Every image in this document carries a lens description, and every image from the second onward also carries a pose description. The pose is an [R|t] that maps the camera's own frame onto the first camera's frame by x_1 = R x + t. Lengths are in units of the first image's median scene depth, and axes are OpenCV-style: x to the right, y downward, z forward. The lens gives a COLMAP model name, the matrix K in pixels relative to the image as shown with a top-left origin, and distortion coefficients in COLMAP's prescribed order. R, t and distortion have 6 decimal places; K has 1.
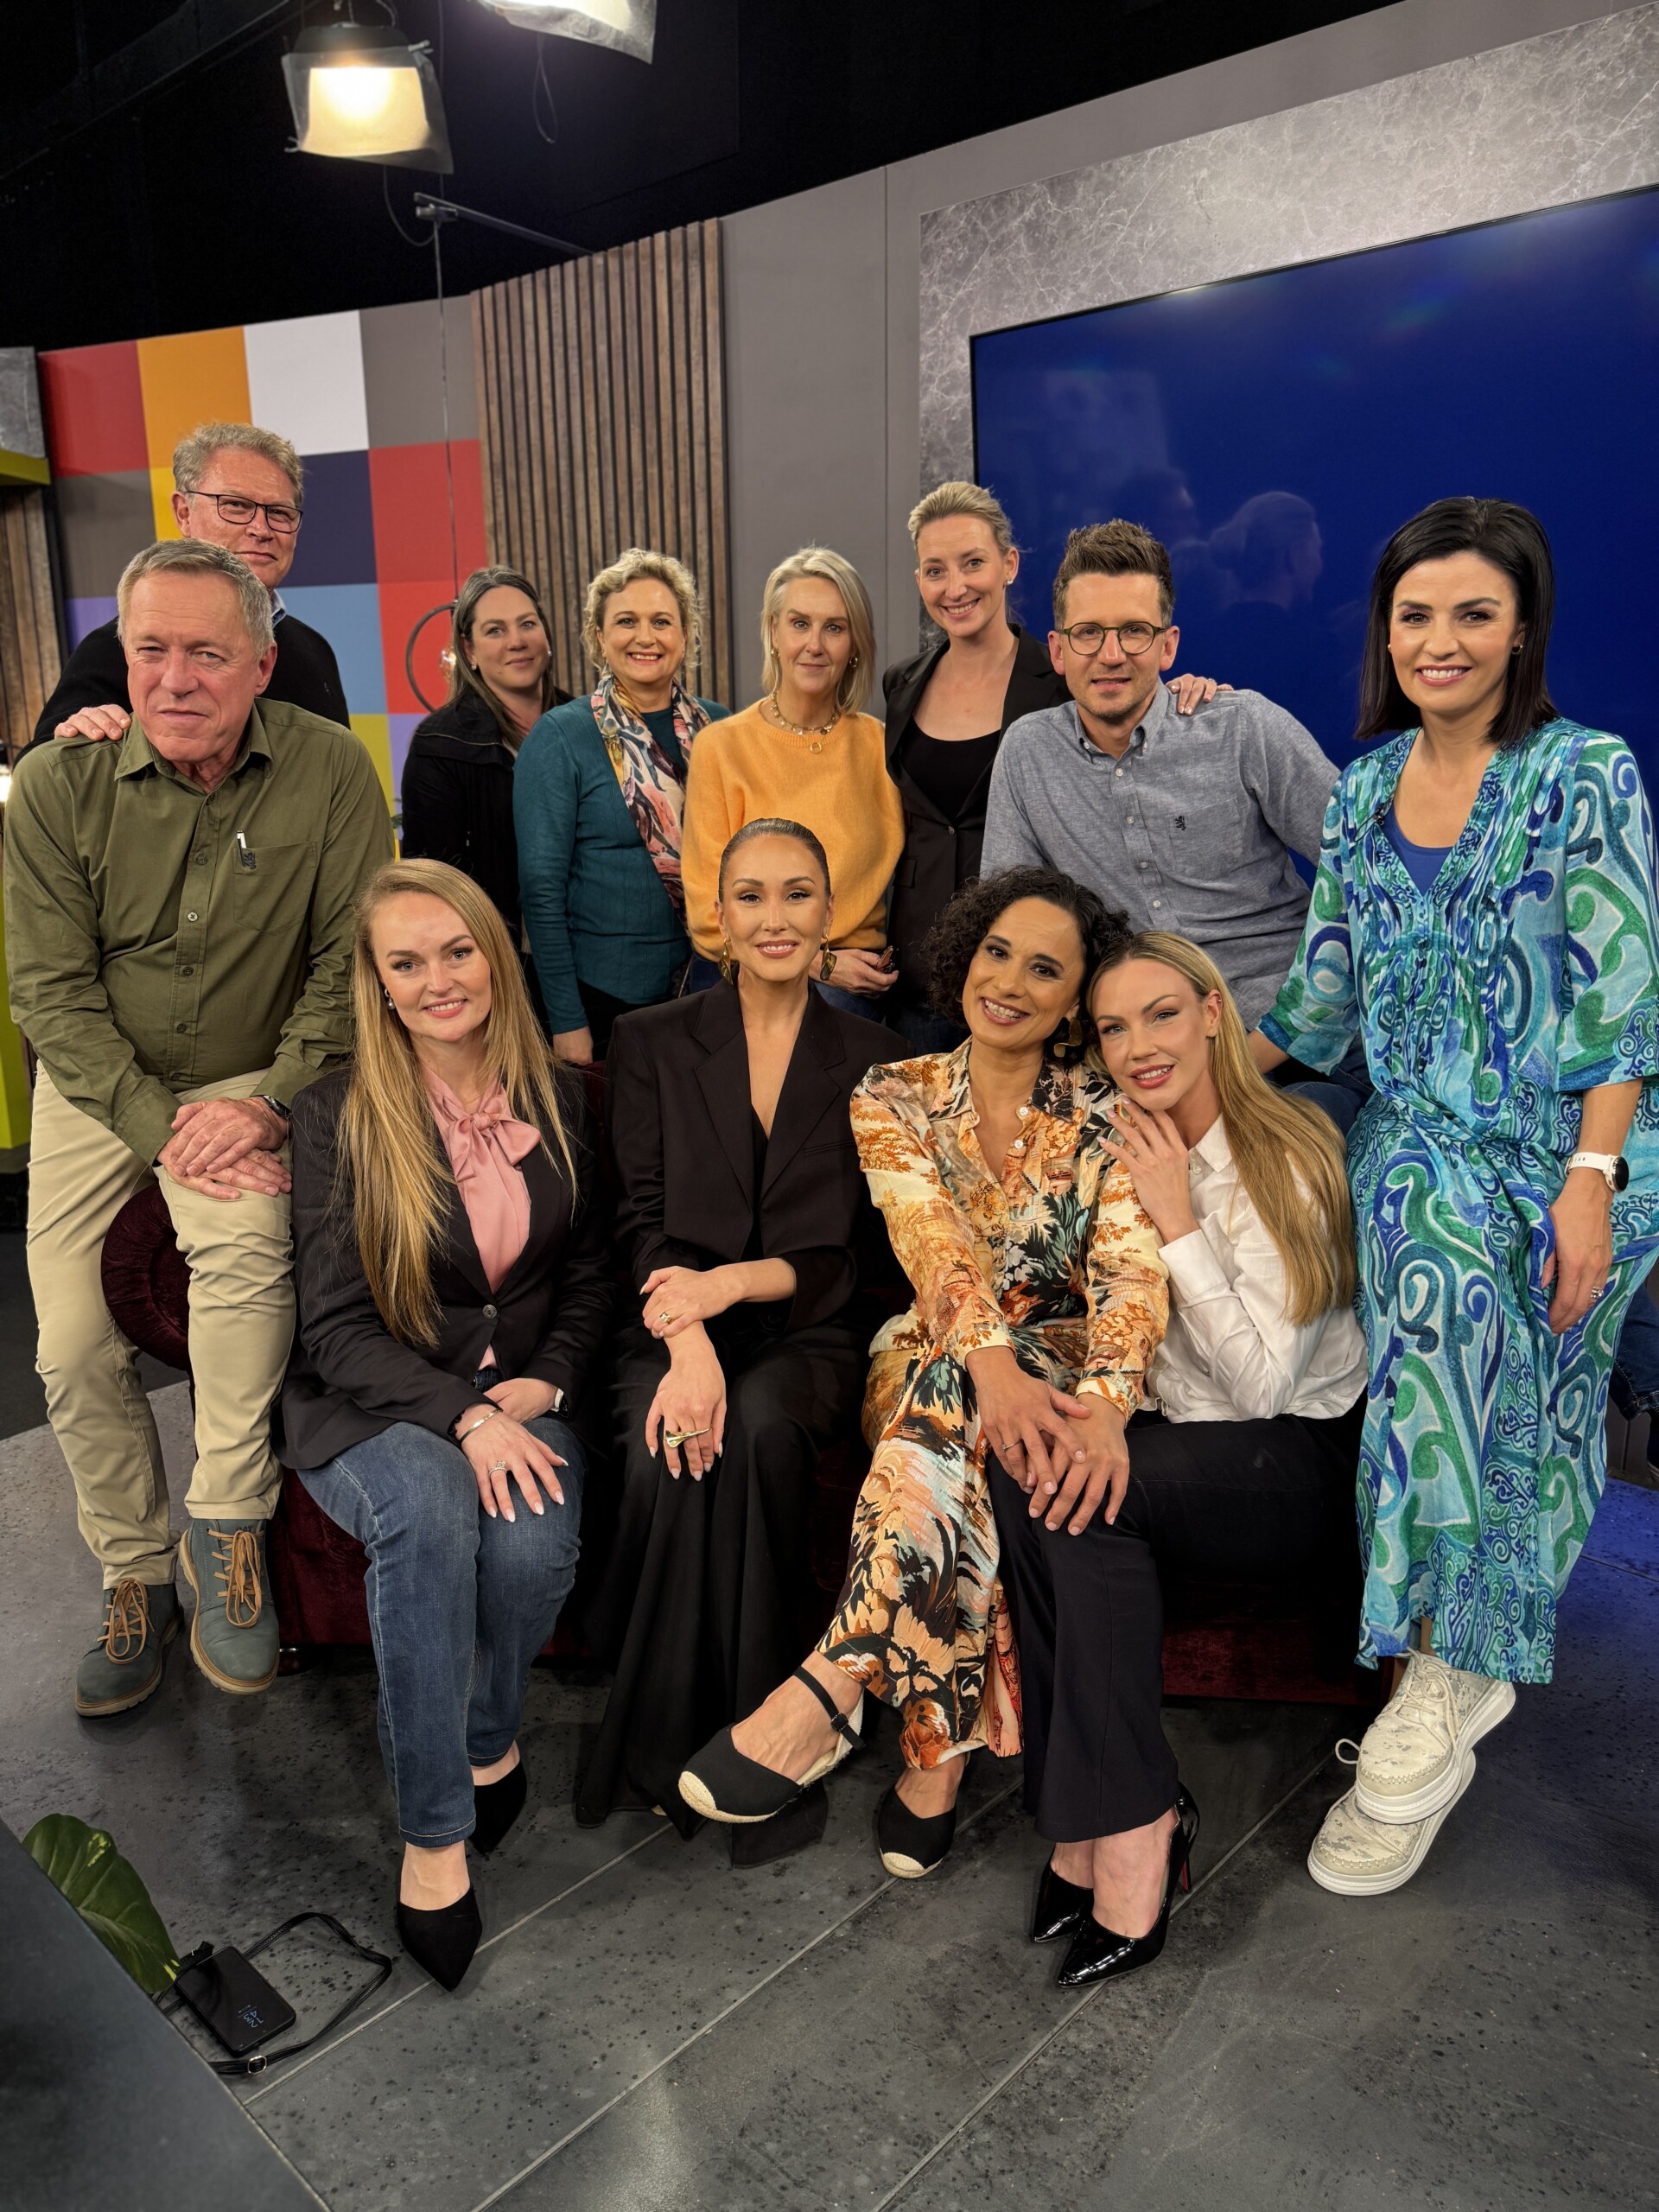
lens RADIAL K [[1580.4, 0, 812.5], [0, 1580.4, 1113.3], [0, 0, 1]] dist [0.003199, -0.007908]
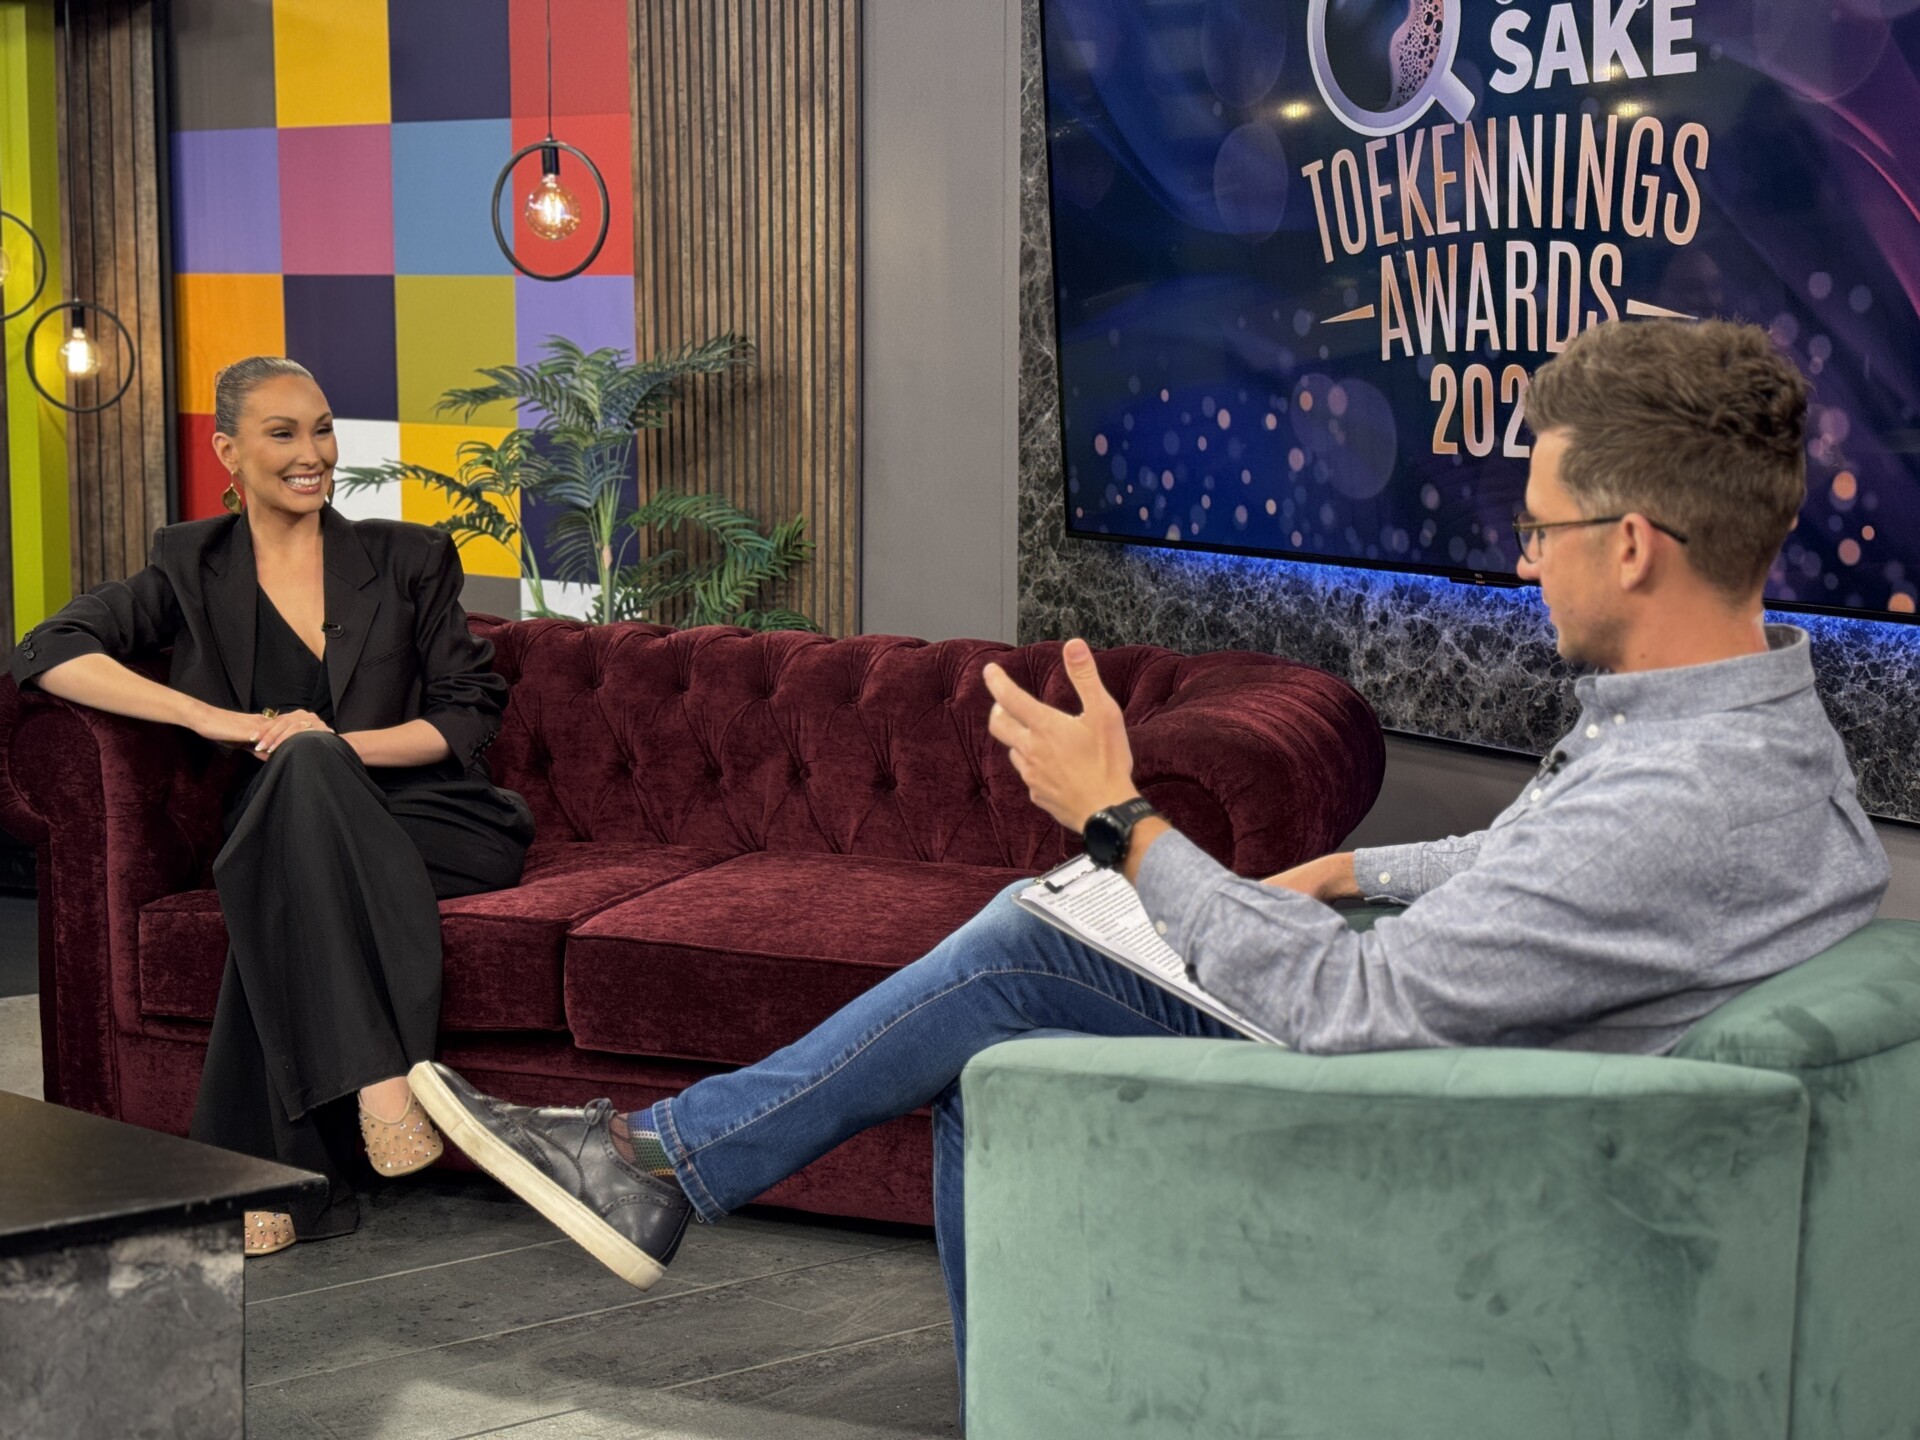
lens RADIAL K [[2670.0, 0, 960.0], [0, 2670.0, 720.0], [0, 0, 1]] dist [0.175056, -0.345053]
pose [[0.977523, 0.046993, -0.205525, 0.278775], [-0.067790, 0.993134, -0.095342, 0.102141], [0.199634, 0.107132, 0.973997, -0.313544]]
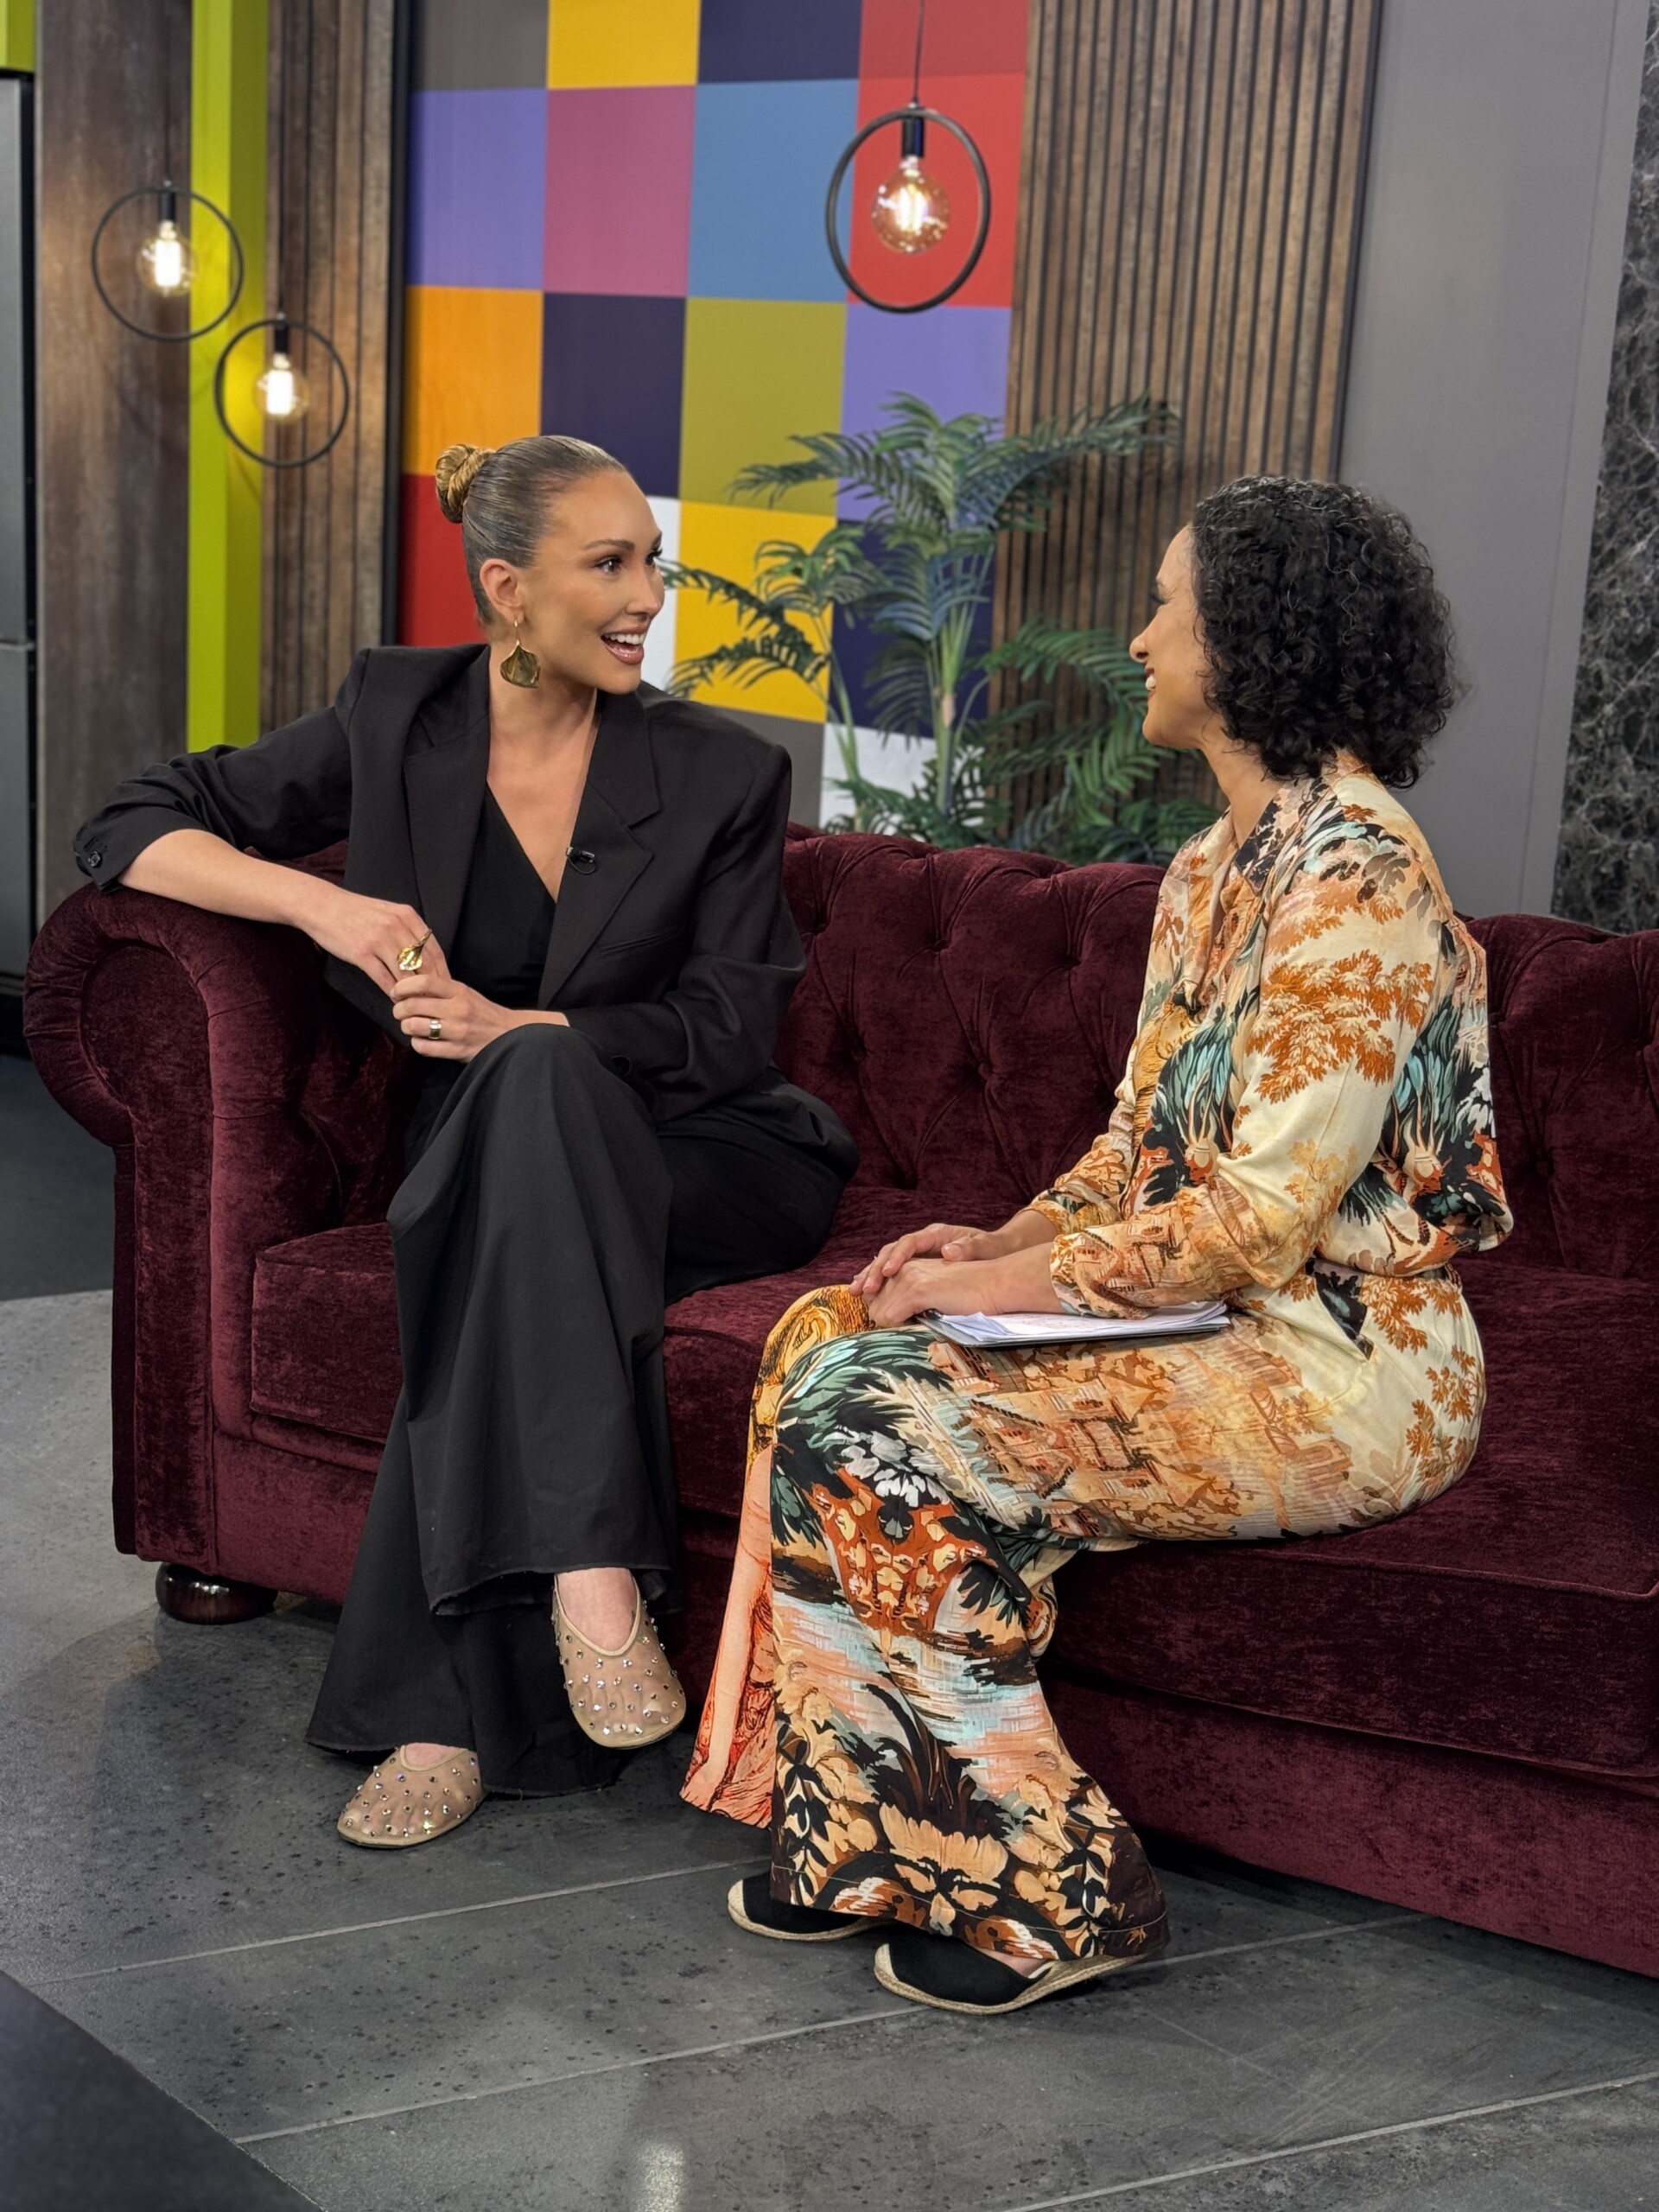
lens RADIAL K [[3076.0, 0, 815.8], [0, 3076.0, 1116.5], [0, 0, 1]] dist [0.175056, -0.345053]
pose [[0.928327, 0.140290, -0.344279, 0.182106], [-0.145516, 0.989297, 0.010752, 0.042961], [0.342103, 0.040117, 0.938806, -0.096986]]
